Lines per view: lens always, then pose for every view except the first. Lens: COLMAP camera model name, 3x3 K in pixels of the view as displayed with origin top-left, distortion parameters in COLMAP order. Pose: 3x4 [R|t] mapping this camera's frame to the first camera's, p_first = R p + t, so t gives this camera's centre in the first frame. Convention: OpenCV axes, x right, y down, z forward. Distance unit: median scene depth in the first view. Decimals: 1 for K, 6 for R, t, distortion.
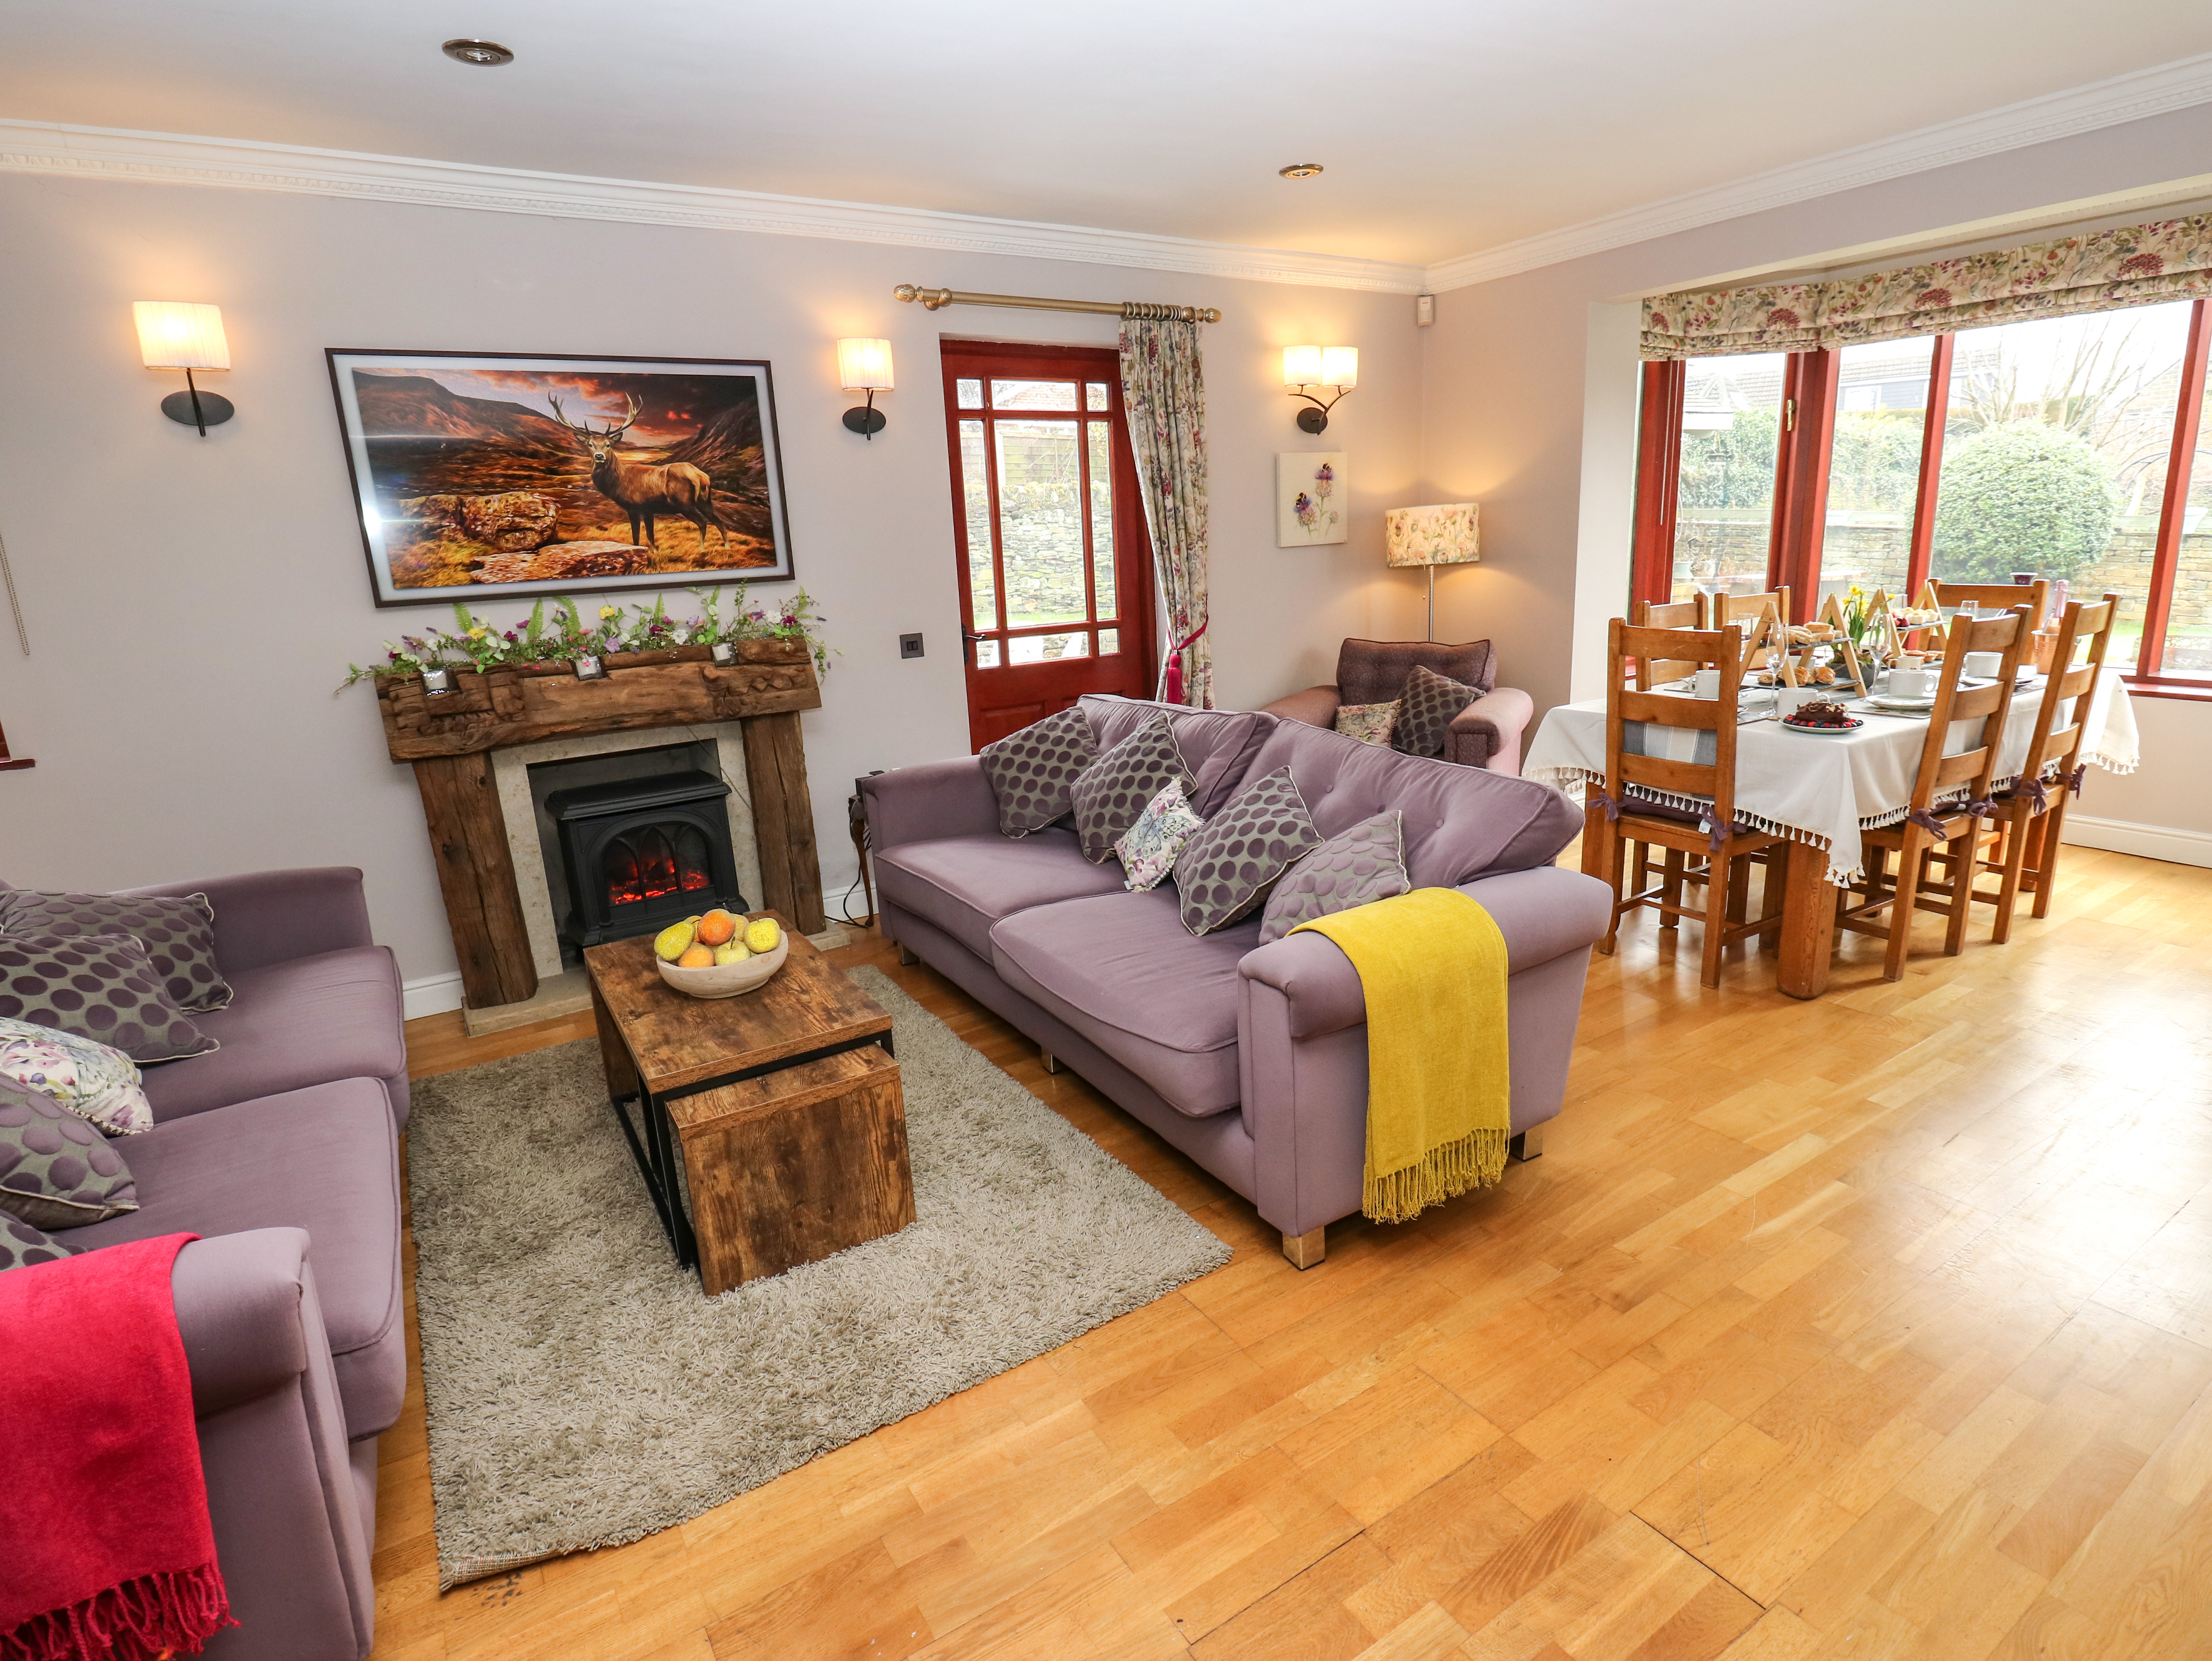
lens RADIAL K [[1151.5, 0, 1126.5], [0, 1151.5, 814.7], [0, 0, 1]] dist [0.010096, -0.018725]
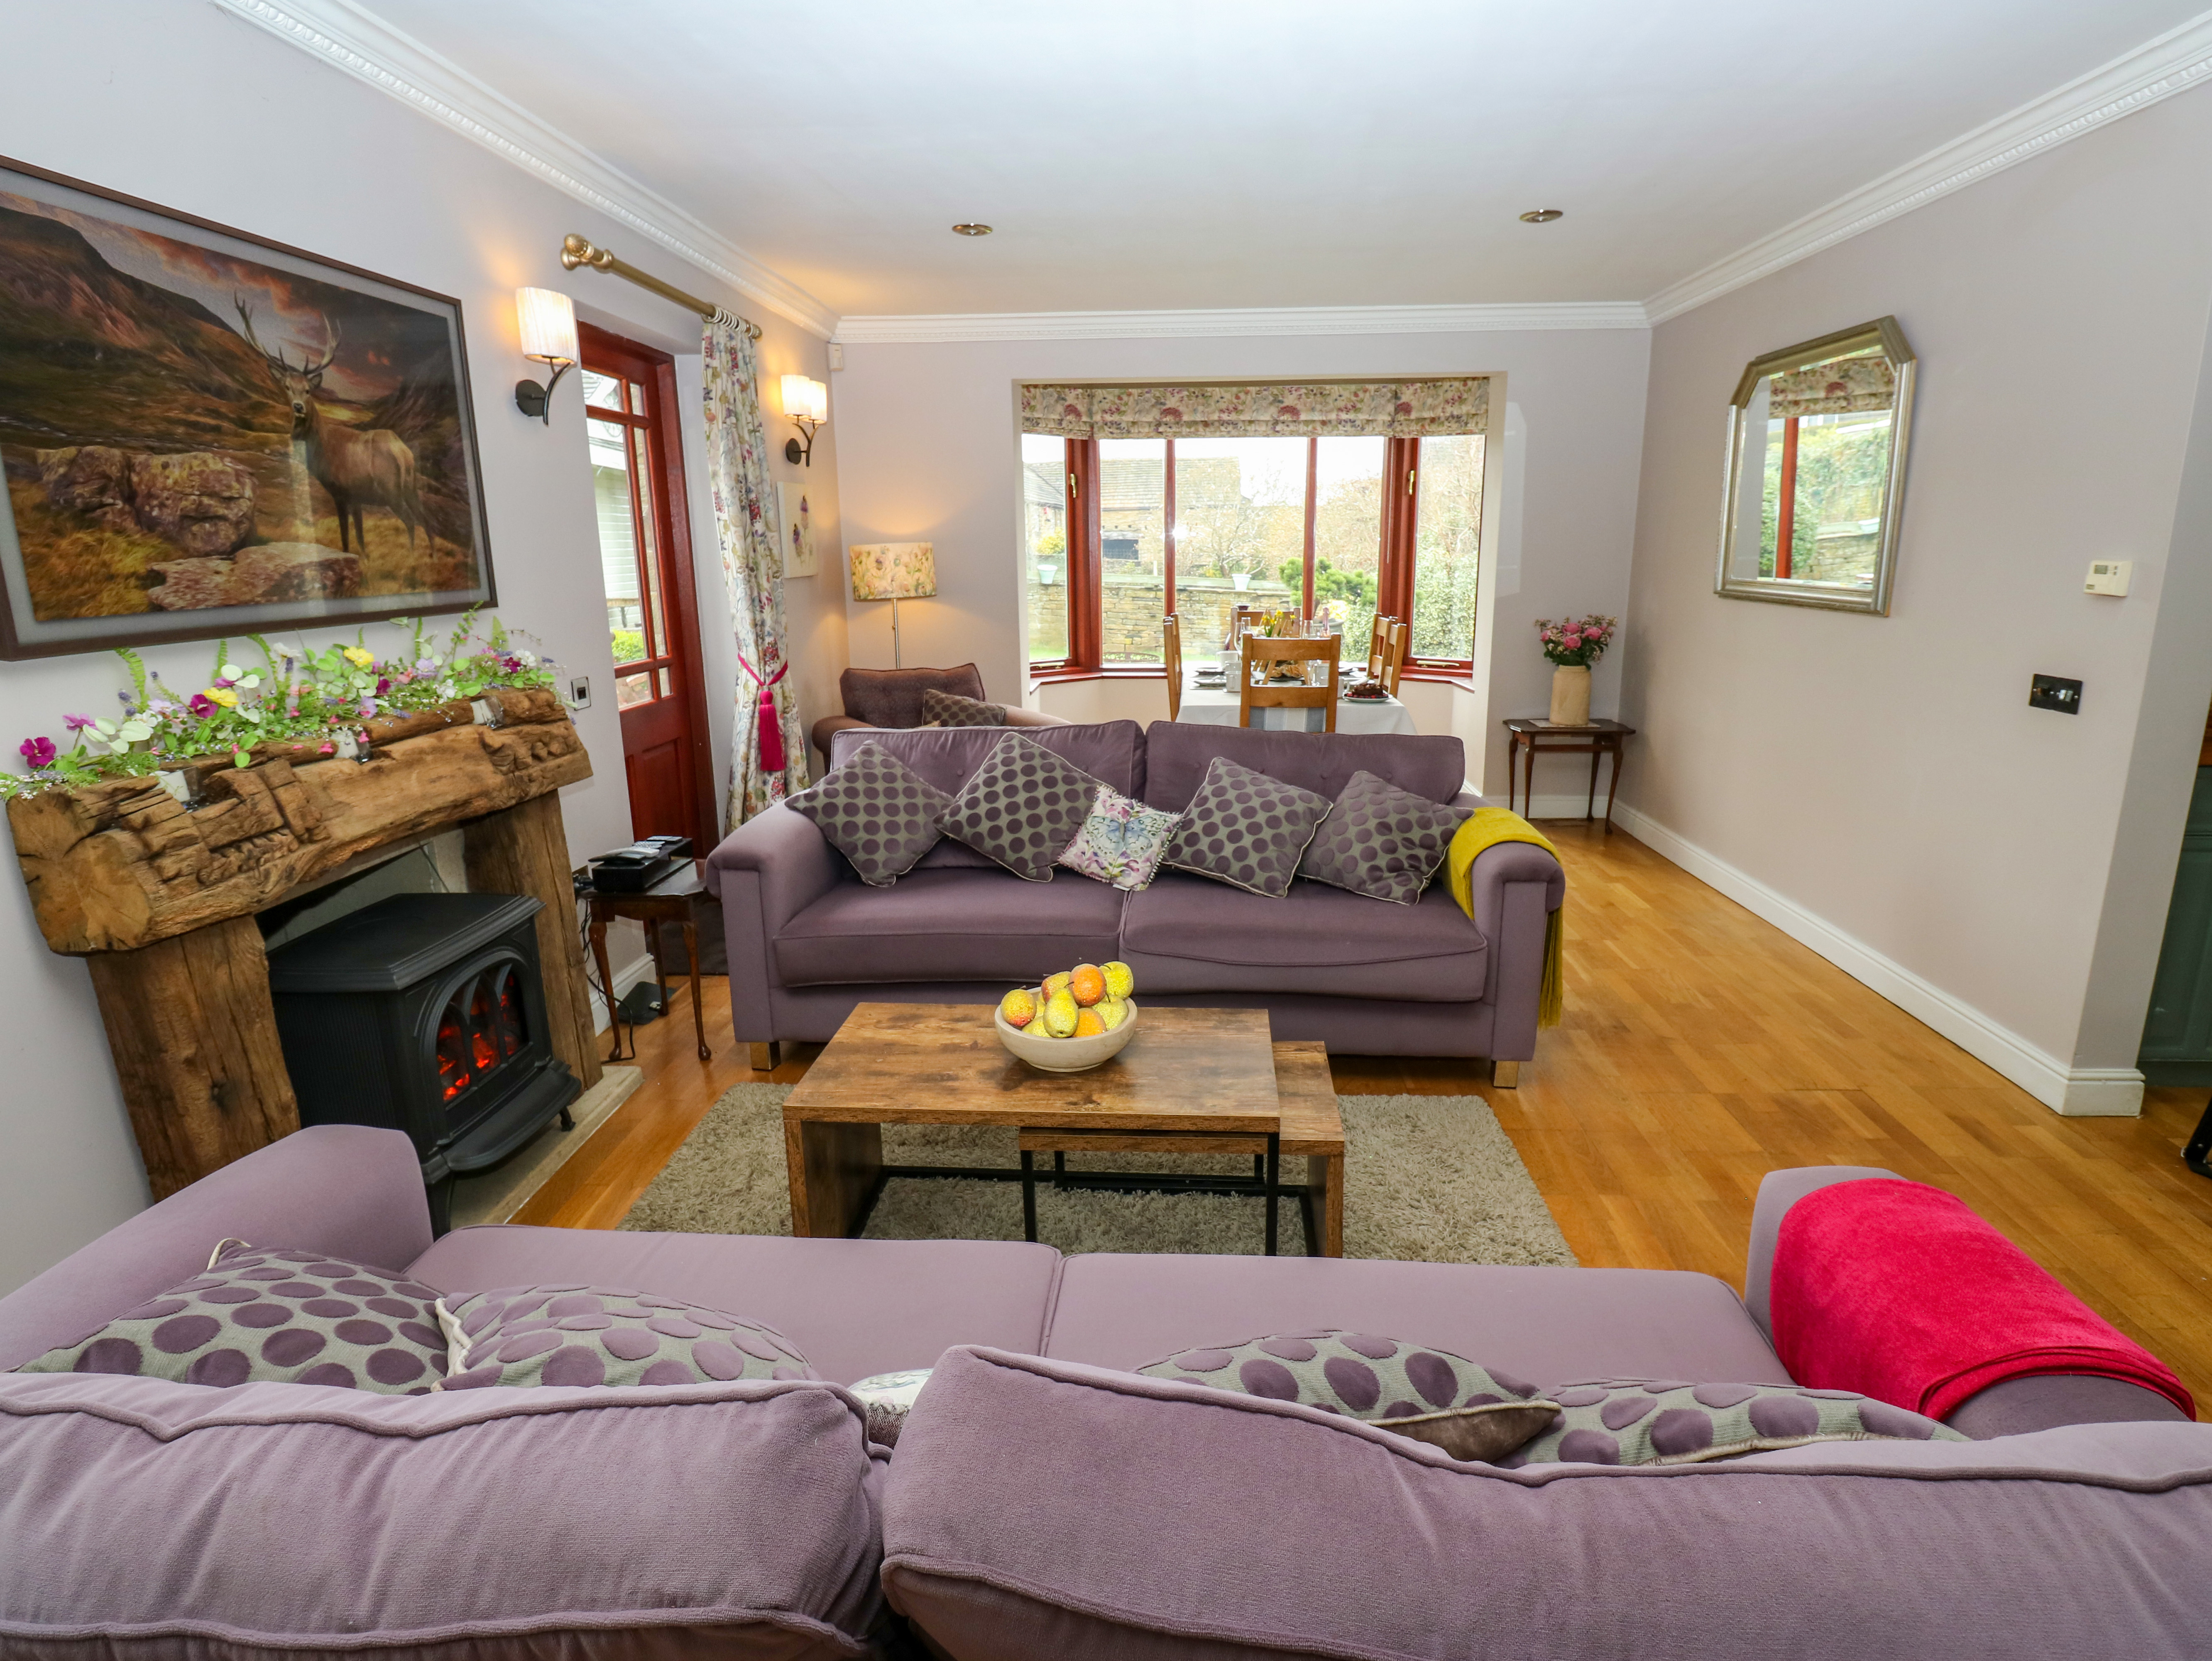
lens RADIAL K [[1151.5, 0, 1126.5], [0, 1151.5, 814.7], [0, 0, 1]] dist [0.010096, -0.018725]
pose [[0.586701, -0.144322, 0.796839, -0.708751], [0.174574, 0.983395, 0.049575, -0.048107], [-0.790763, 0.110022, 0.602154, 0.297045]]
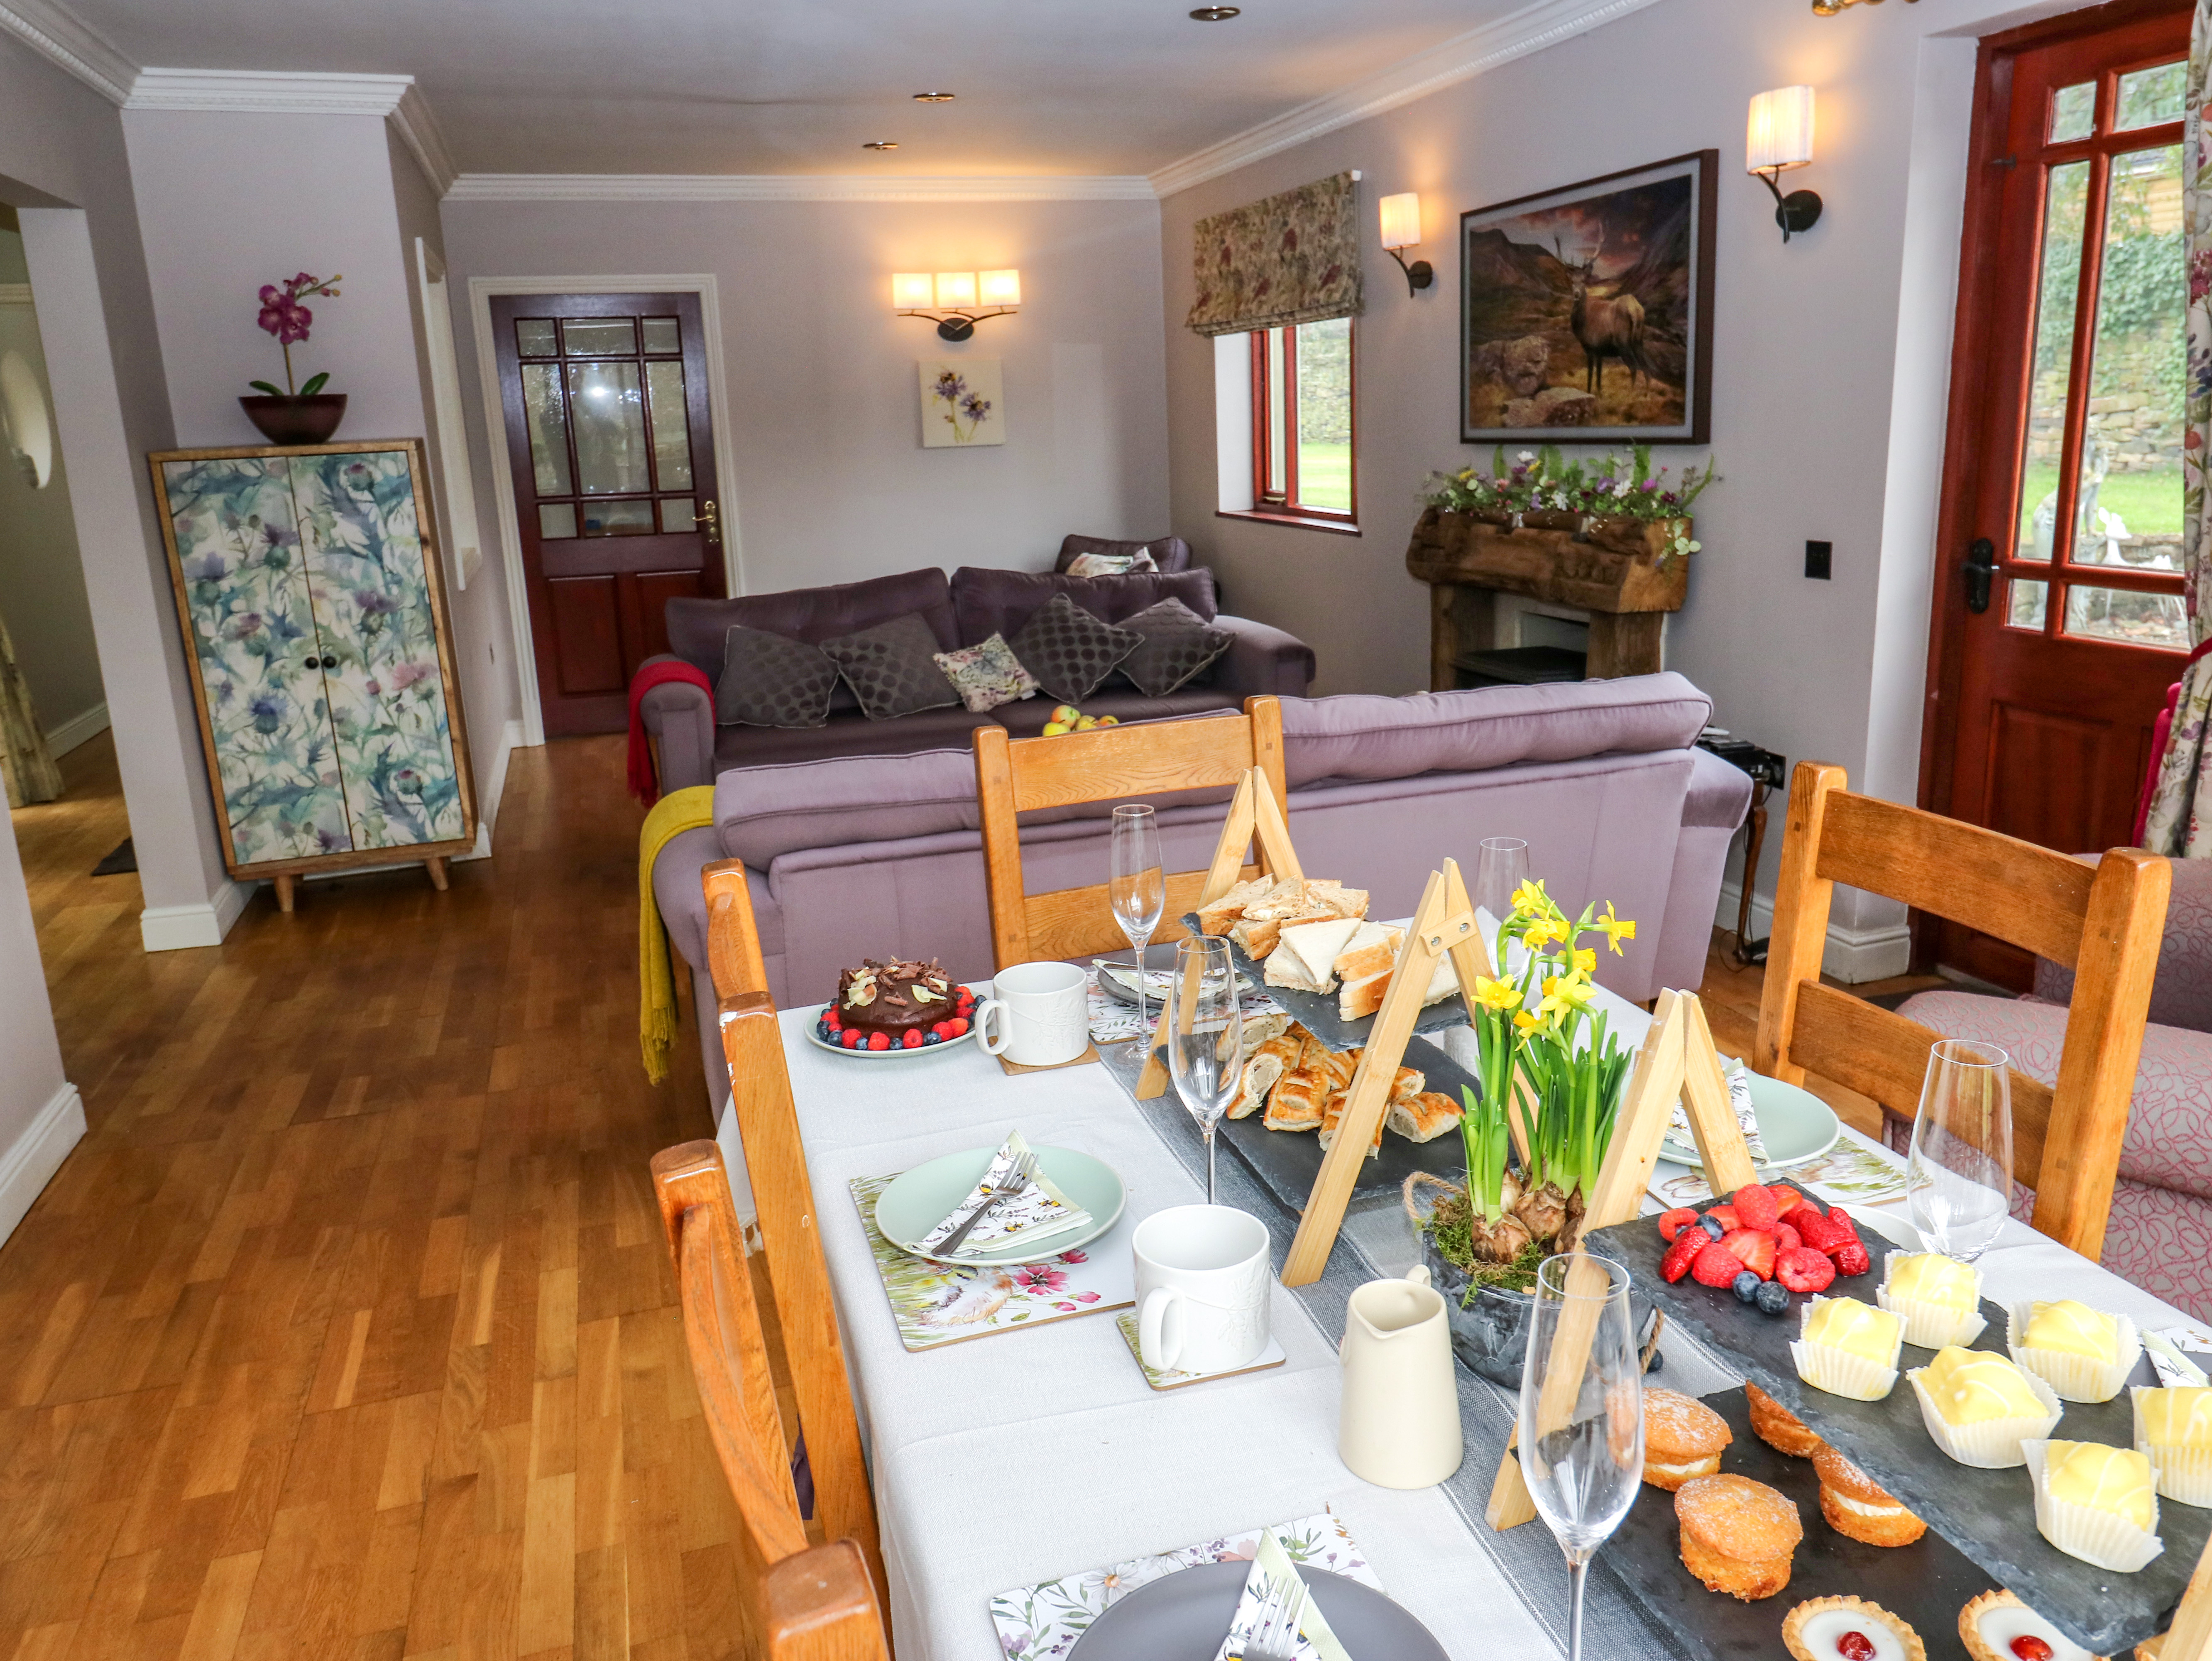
lens RADIAL K [[1639.2, 0, 1151.2], [0, 1639.2, 821.4], [0, 0, 1]] dist [0.002266, 0.001661]
pose [[-0.245721, 0.290299, -0.924850, 0.926459], [-0.182069, 0.923299, 0.338185, -0.298396], [0.952088, 0.251486, -0.174020, 0.994698]]
